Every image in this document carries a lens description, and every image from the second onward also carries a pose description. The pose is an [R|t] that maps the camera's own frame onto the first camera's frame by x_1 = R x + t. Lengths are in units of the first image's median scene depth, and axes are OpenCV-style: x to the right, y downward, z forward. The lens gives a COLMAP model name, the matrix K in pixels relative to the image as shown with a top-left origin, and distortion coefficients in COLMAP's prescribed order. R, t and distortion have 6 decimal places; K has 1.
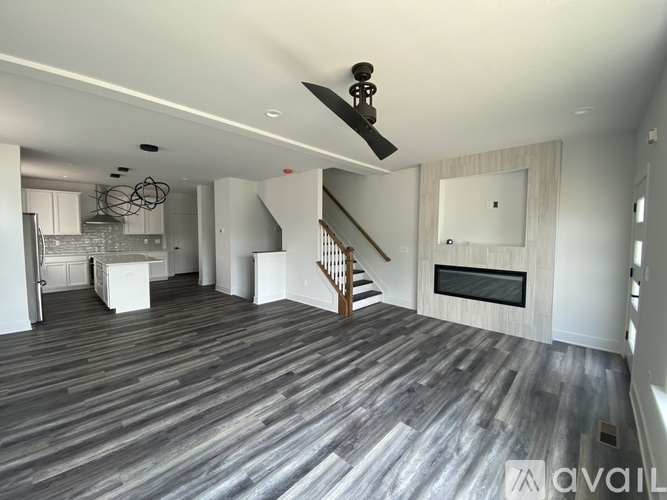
lens RADIAL K [[267.3, 0, 335.6], [0, 267.3, 250.7], [0, 0, 1]] dist [0.015996, -0.018267]
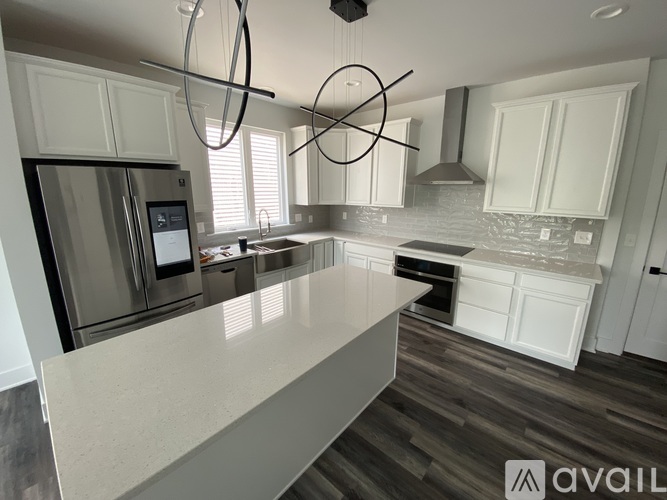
lens RADIAL K [[267.3, 0, 335.6], [0, 267.3, 250.7], [0, 0, 1]] dist [0.015996, -0.018267]
pose [[0.030484, 0.228621, -0.973038, -1.161704], [-0.082586, 0.970738, 0.225493, -0.225385], [0.996118, 0.073485, 0.048473, 2.248552]]
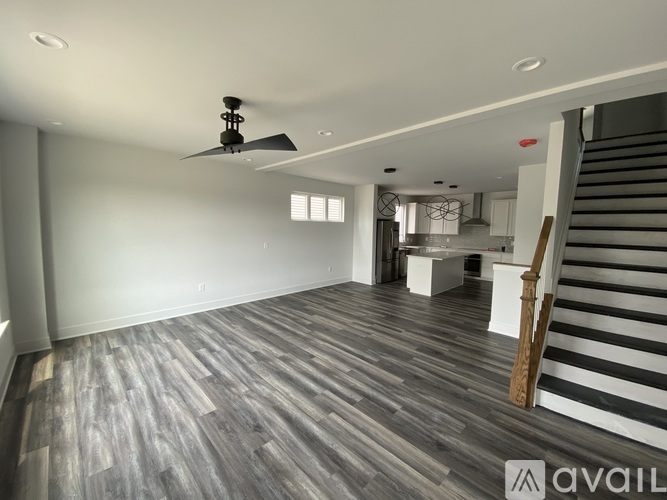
lens RADIAL K [[267.3, 0, 335.6], [0, 267.3, 250.7], [0, 0, 1]] dist [0.015996, -0.018267]
pose [[-0.021878, 0.093496, -0.995379, 0.992929], [-0.097315, 0.990691, 0.095194, -0.127510], [0.995013, 0.098948, -0.012576, 1.122210]]
